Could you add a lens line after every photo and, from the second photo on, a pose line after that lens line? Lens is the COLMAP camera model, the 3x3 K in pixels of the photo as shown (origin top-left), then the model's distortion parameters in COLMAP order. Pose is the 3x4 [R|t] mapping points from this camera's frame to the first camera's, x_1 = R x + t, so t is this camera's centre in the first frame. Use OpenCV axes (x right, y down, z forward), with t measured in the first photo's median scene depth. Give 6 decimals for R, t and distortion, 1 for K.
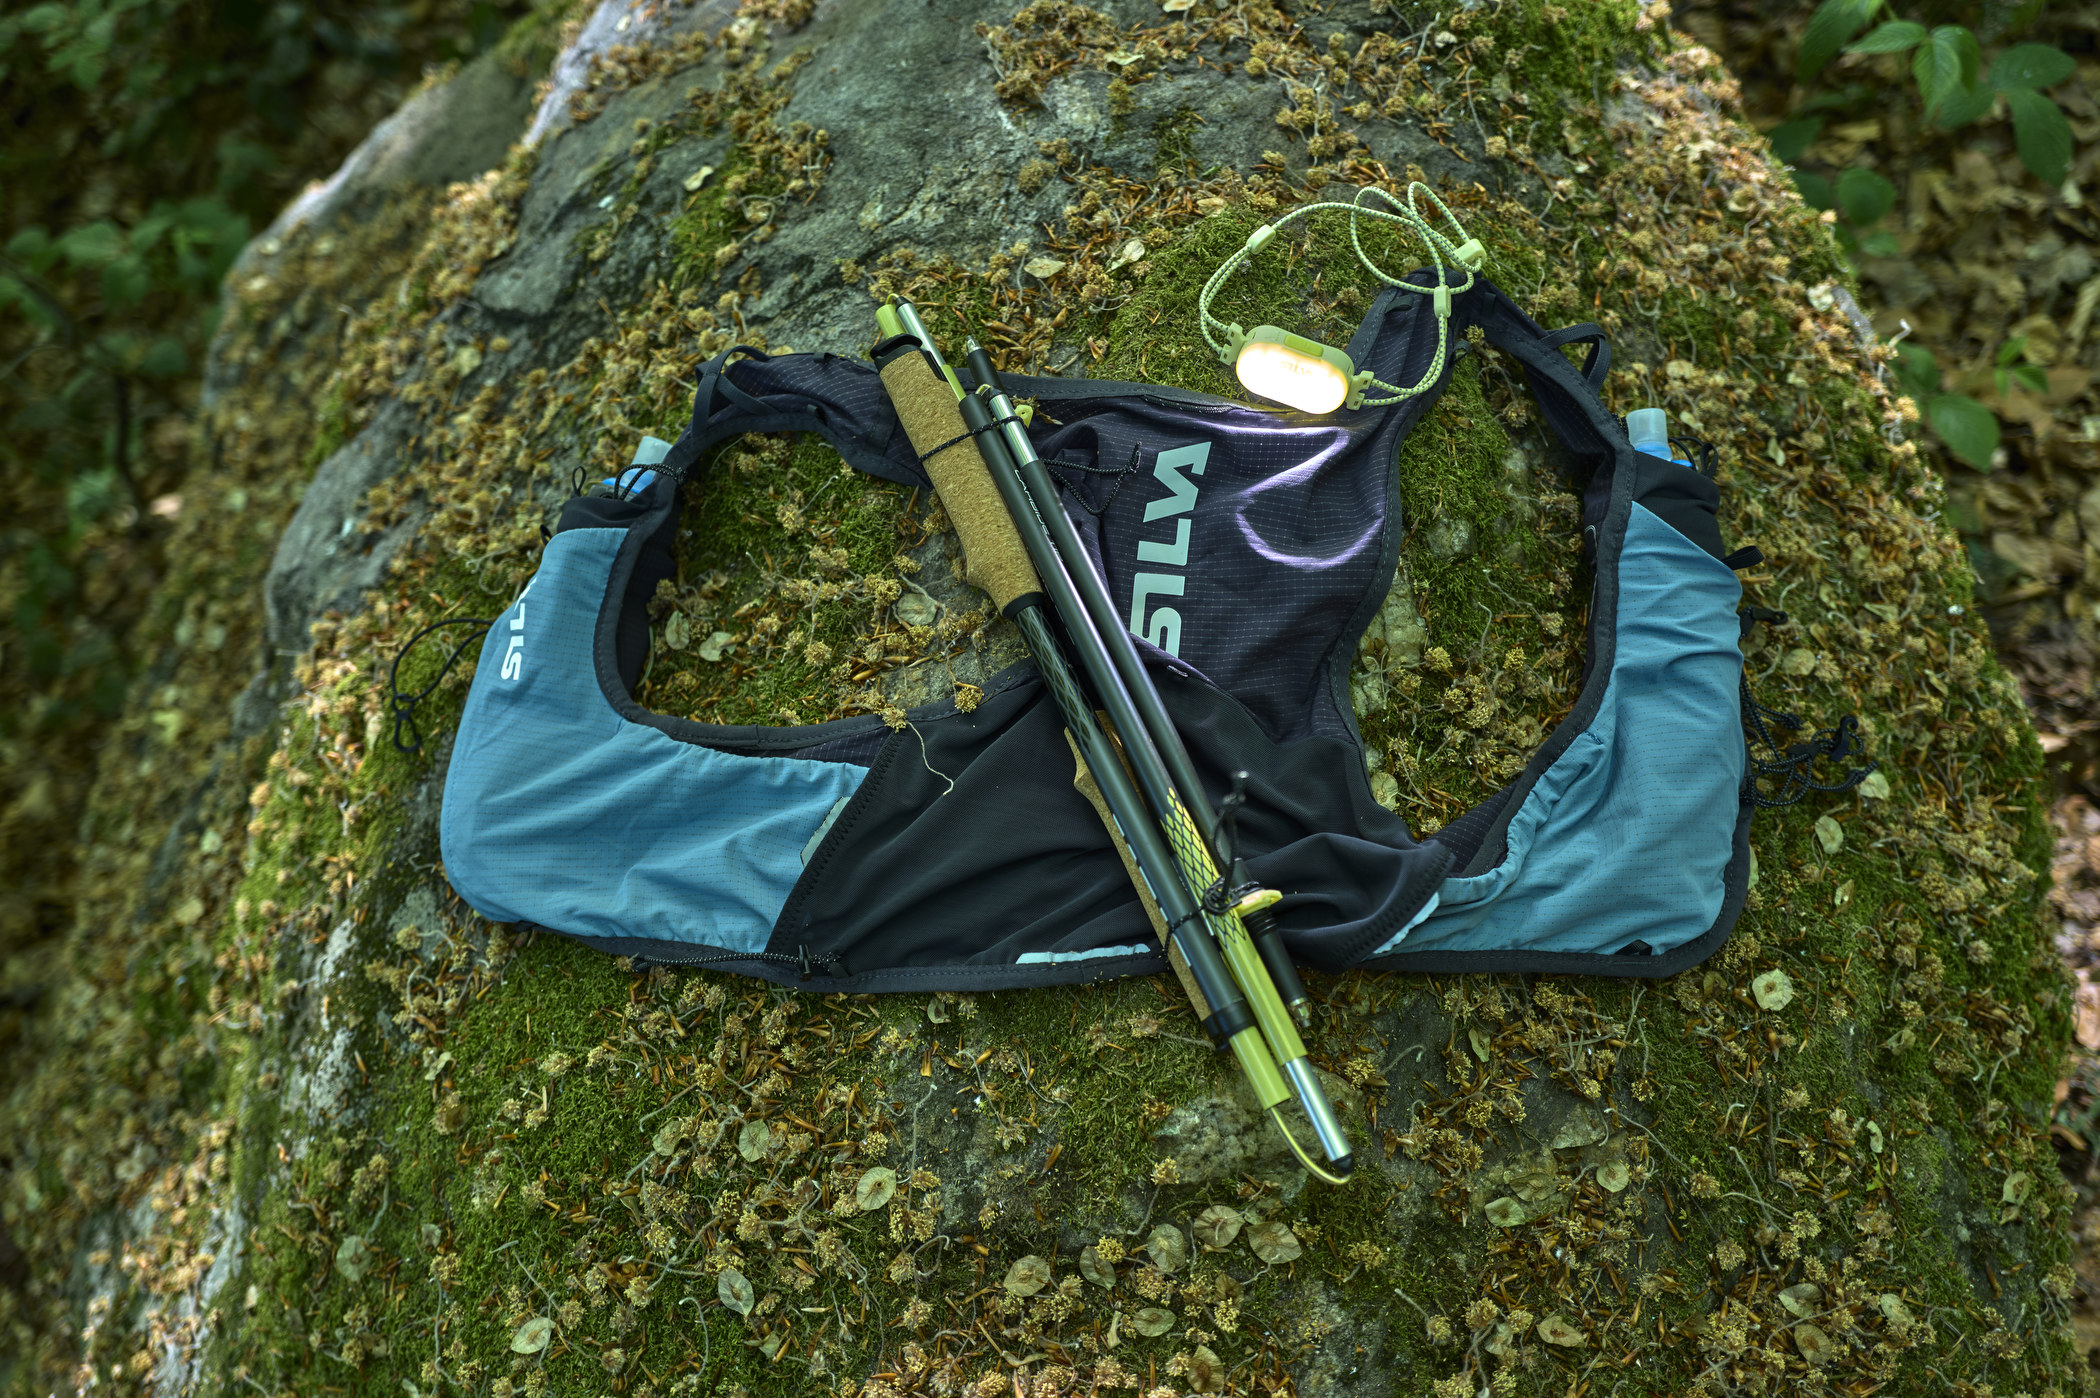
lens RADIAL K [[1474.1, 0, 1049.5], [0, 1474.1, 736.3], [0, 0, 1]] dist [-0.074719, 0.053412]
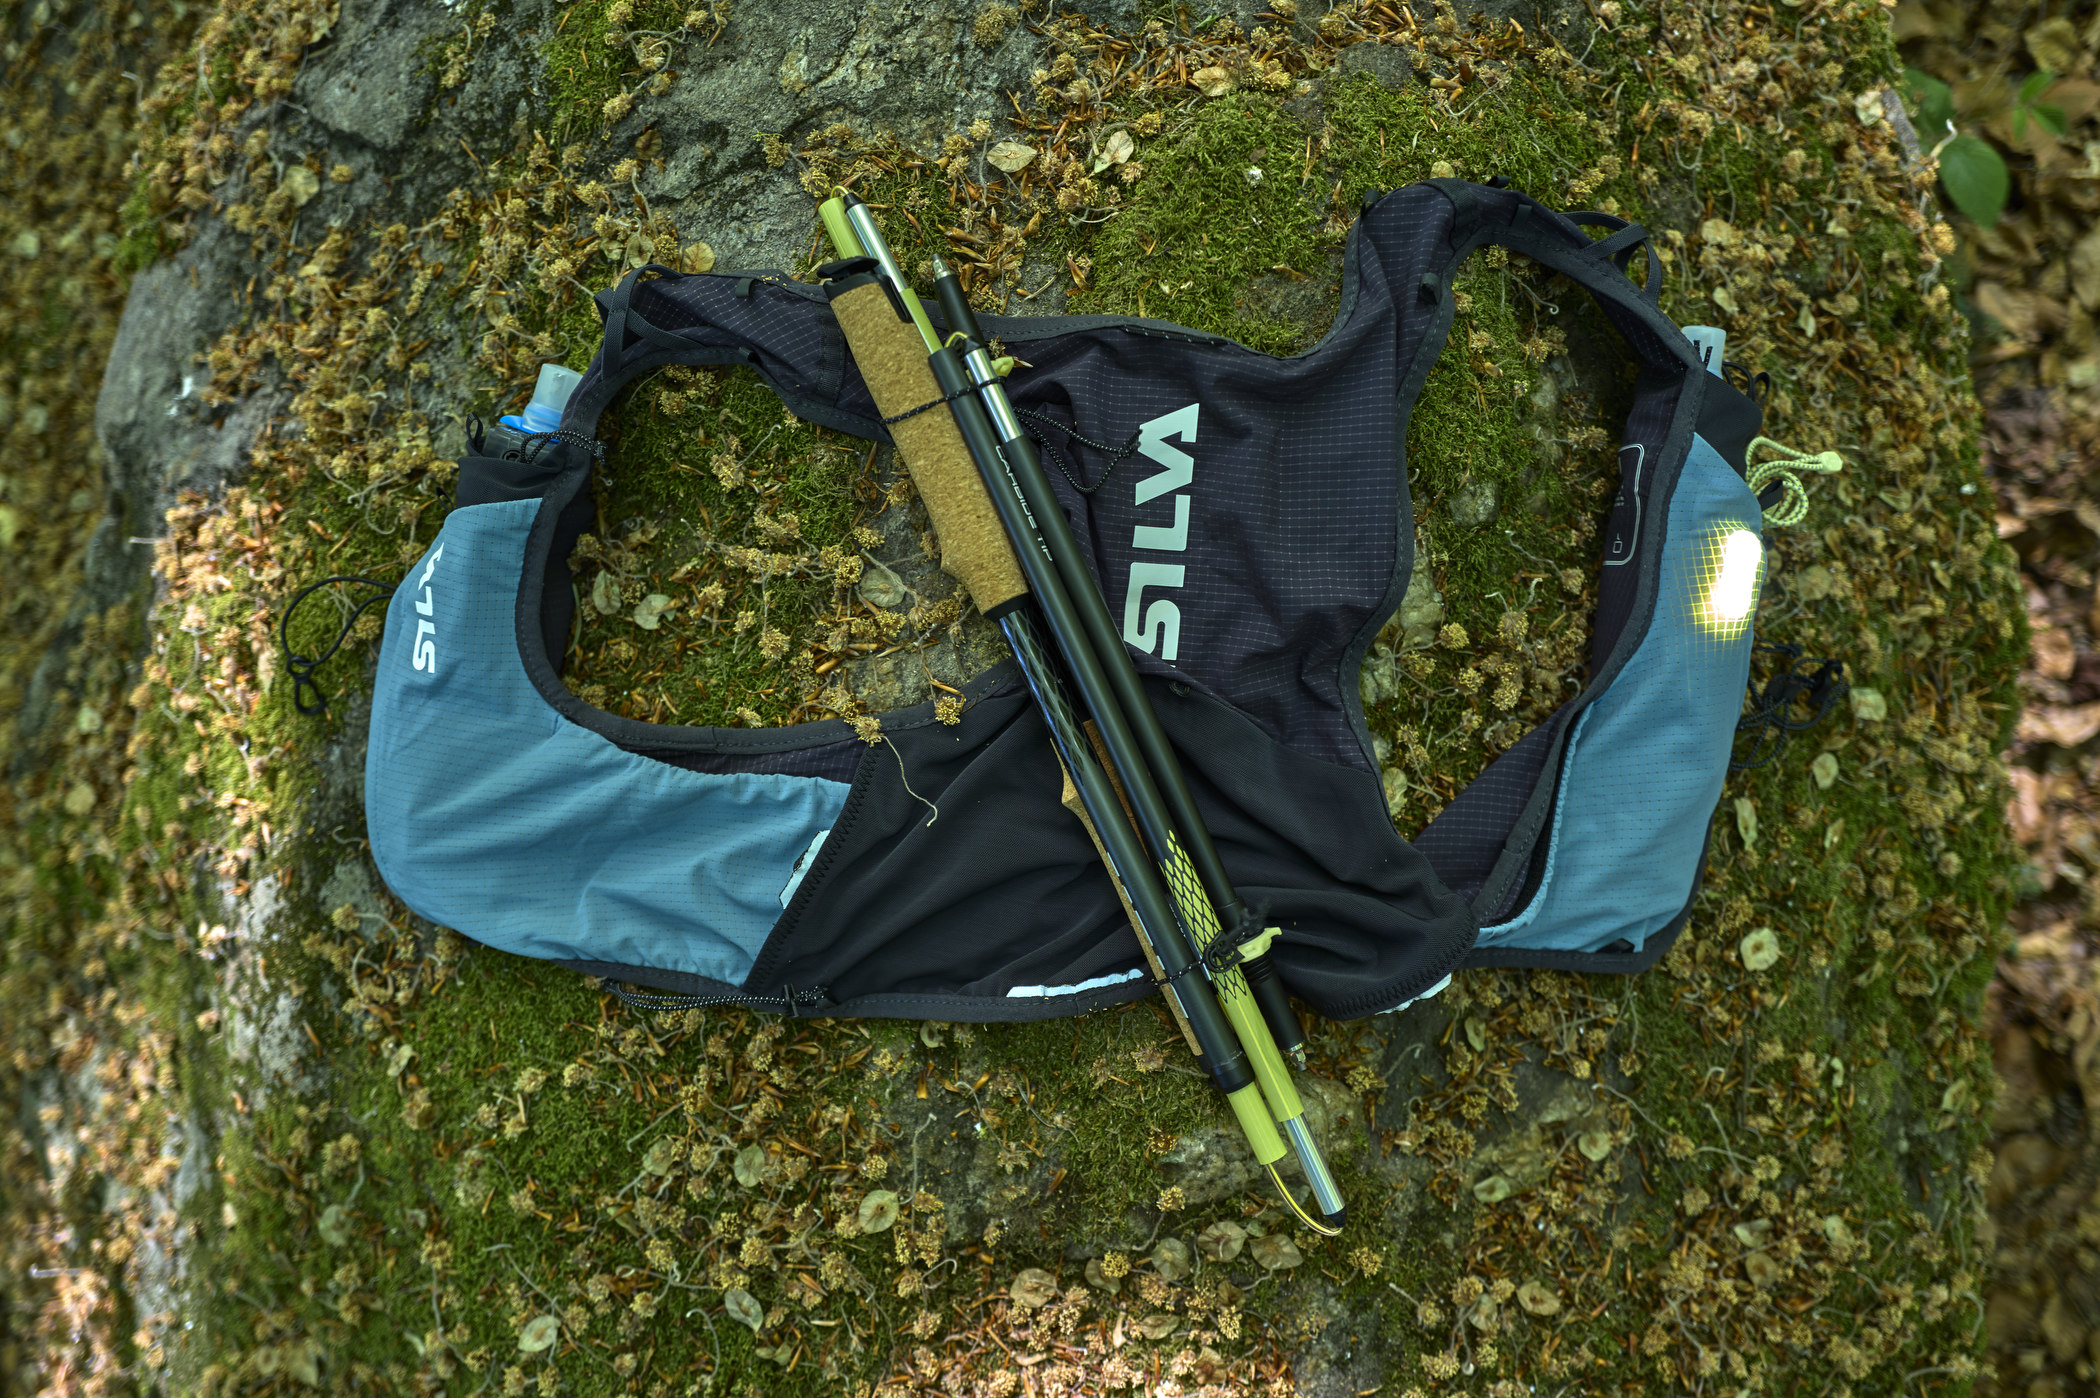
lens RADIAL K [[1474.1, 0, 1049.5], [0, 1474.1, 736.3], [0, 0, 1]] dist [-0.074719, 0.053412]
pose [[0.997088, -0.034728, 0.067889, -0.053033], [0.014492, 0.960353, 0.278411, -0.249010], [-0.074866, -0.276617, 0.958060, 0.114276]]
